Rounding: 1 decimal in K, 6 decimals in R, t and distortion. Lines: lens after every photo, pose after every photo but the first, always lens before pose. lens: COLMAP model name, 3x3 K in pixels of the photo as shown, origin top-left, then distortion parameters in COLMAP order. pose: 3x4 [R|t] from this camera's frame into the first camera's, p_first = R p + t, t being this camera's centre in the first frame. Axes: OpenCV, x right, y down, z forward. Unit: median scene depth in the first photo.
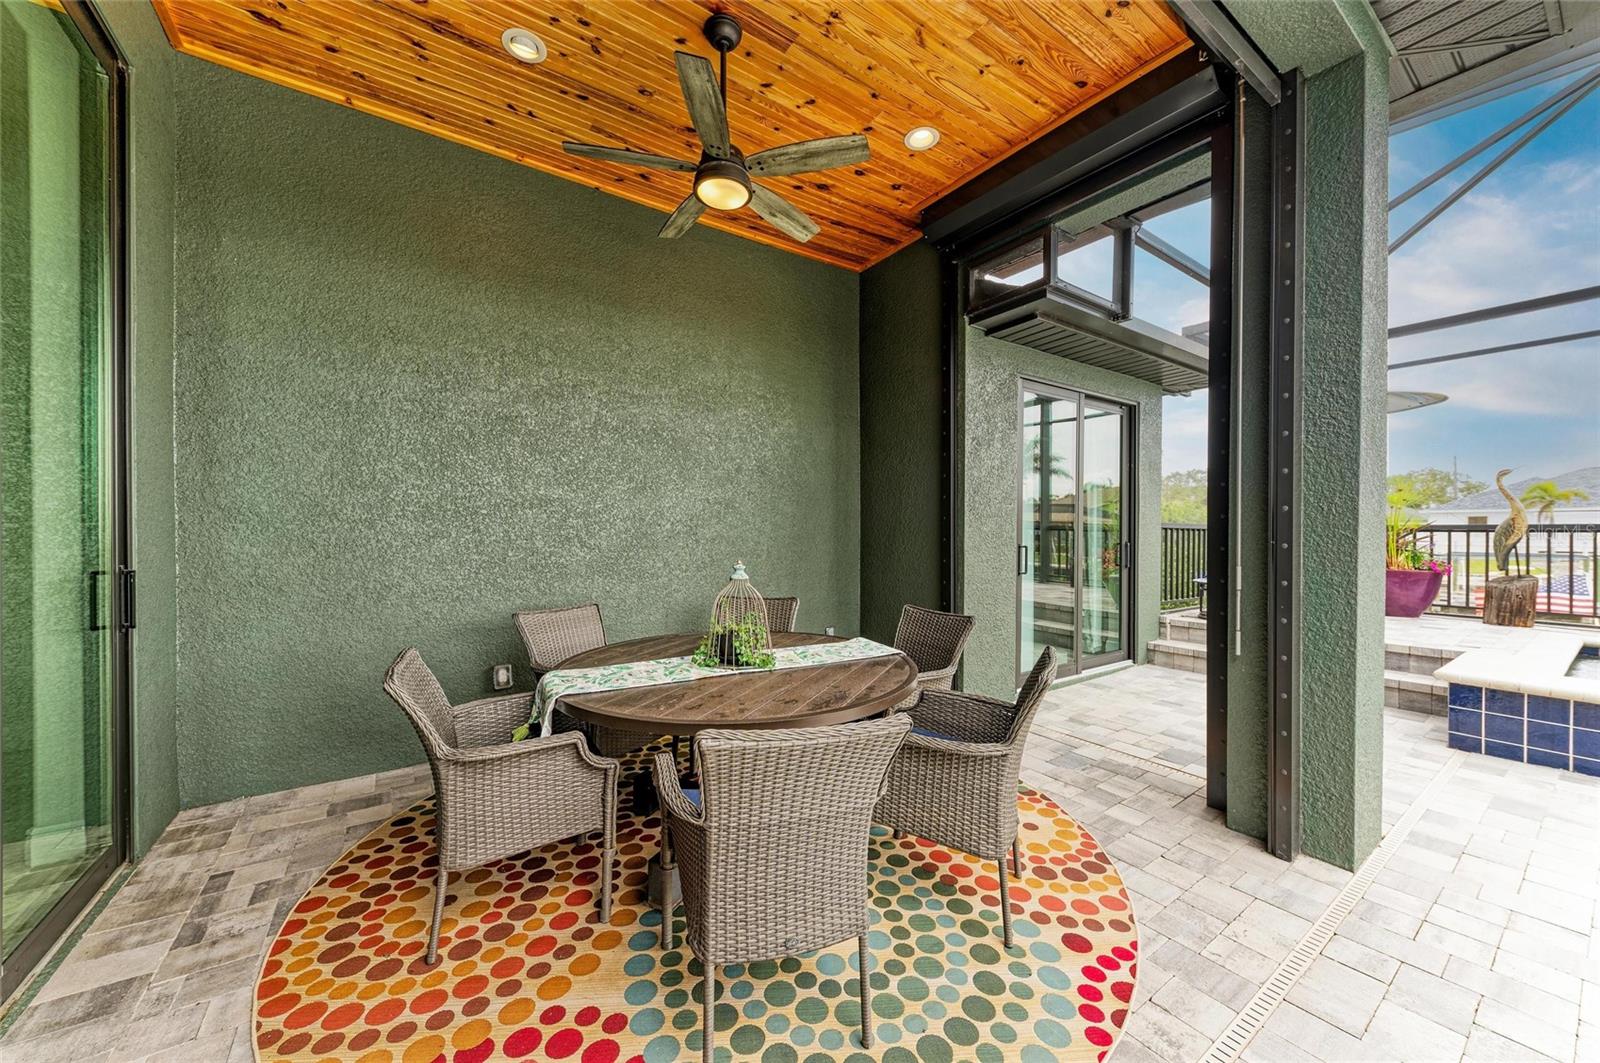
lens RADIAL K [[578.7, 0, 801.4], [0, 578.7, 535.2], [0, 0, 1]] dist [0.020755, -0.006345]
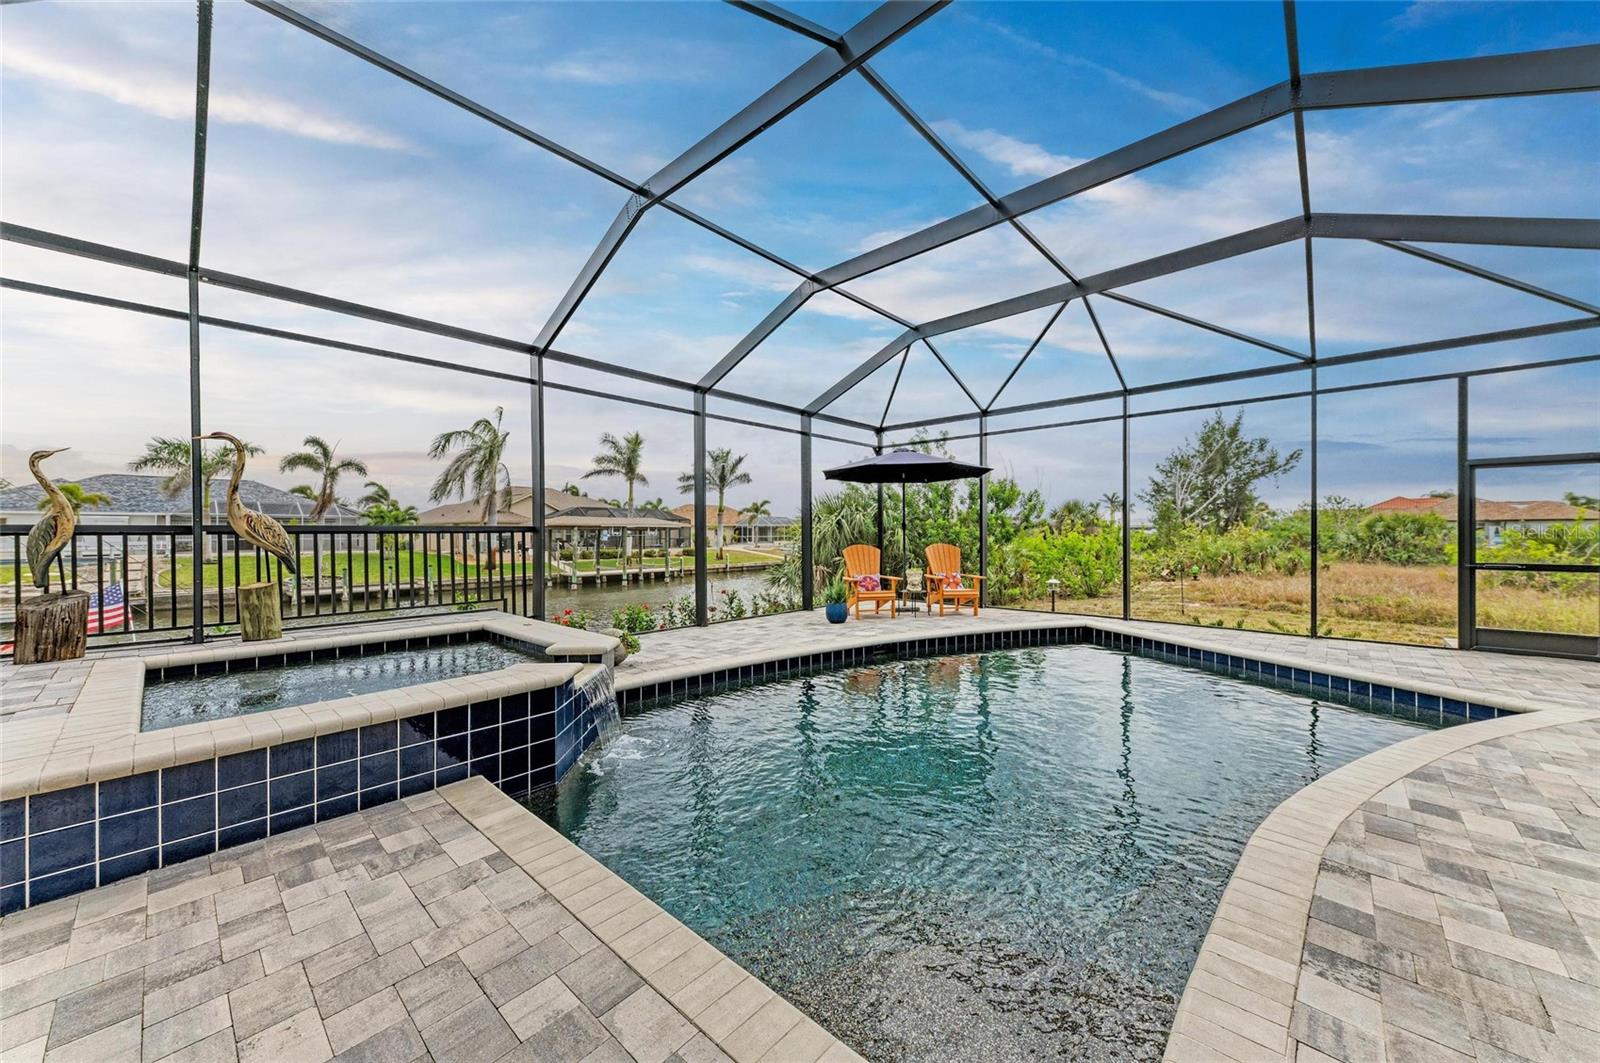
lens RADIAL K [[578.7, 0, 801.4], [0, 578.7, 535.2], [0, 0, 1]] dist [0.020755, -0.006345]
pose [[-0.222713, -0.003813, 0.974877, 0.255546], [0.010066, 0.999930, 0.006211, -0.000466], [-0.974832, 0.011196, -0.222659, 0.230211]]
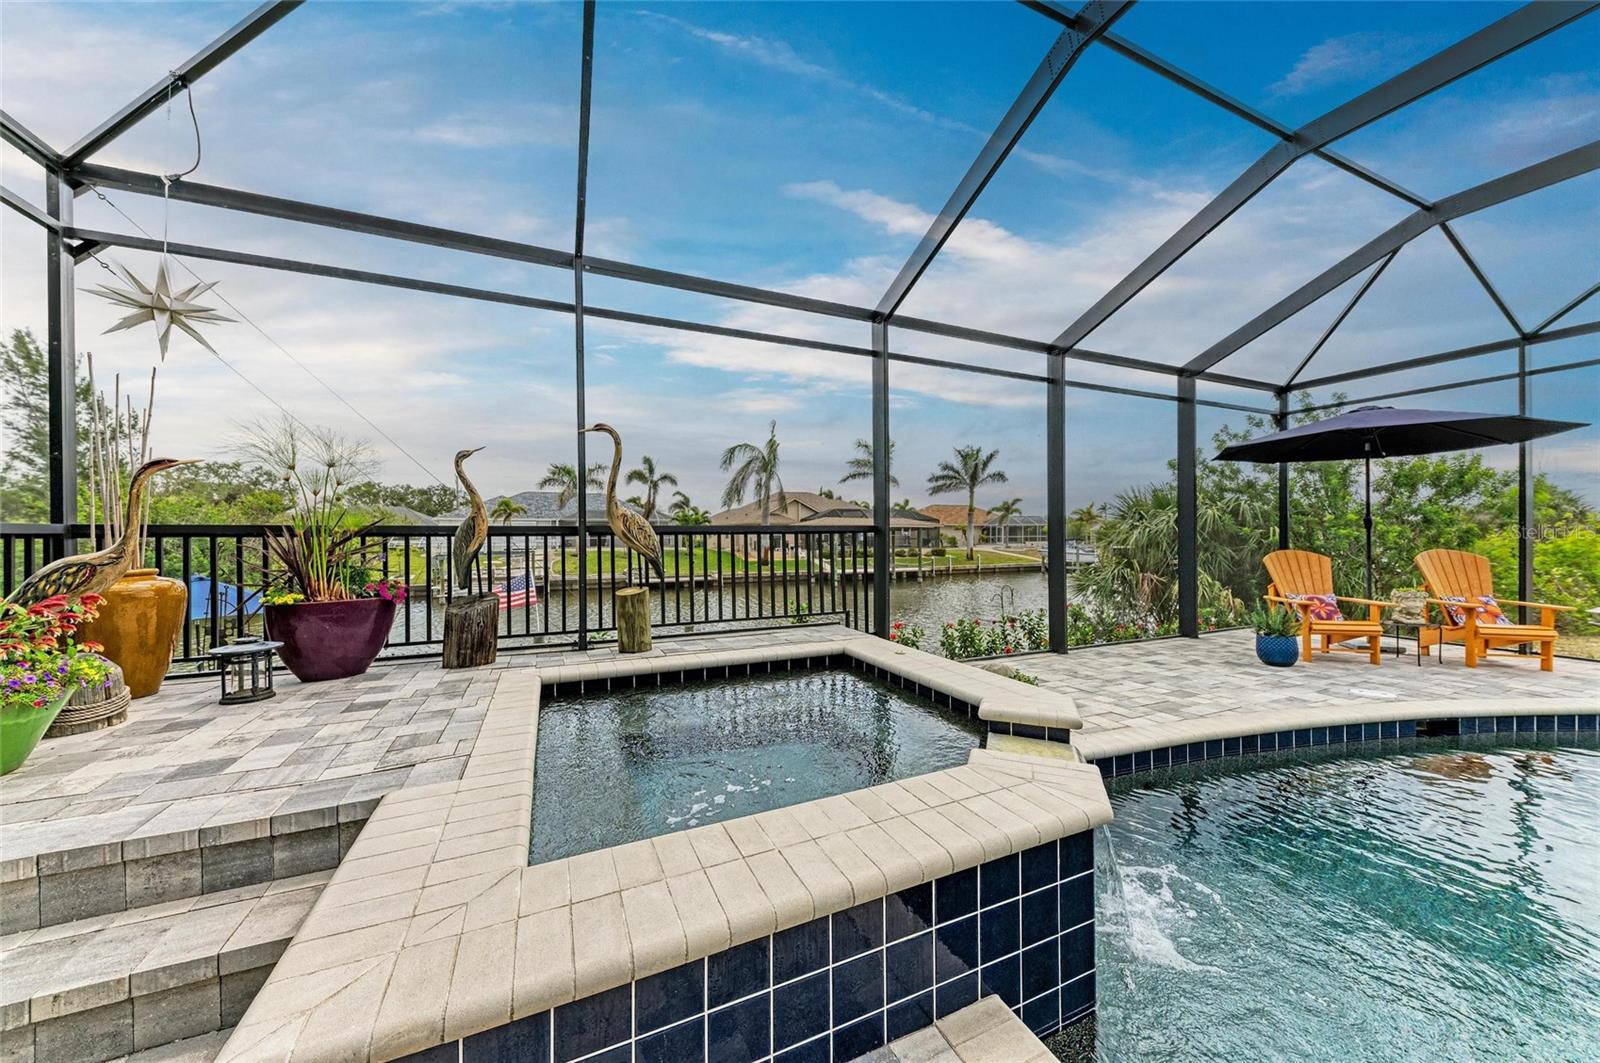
lens RADIAL K [[555.9, 0, 803.8], [0, 555.9, 536.0], [0, 0, 1]] dist [0.015826, -0.000057]
pose [[0.180510, -0.005324, 0.983559, 0.581403], [0.010685, 0.999937, 0.003452, -0.003559], [-0.983515, 0.009886, 0.180556, 0.455964]]
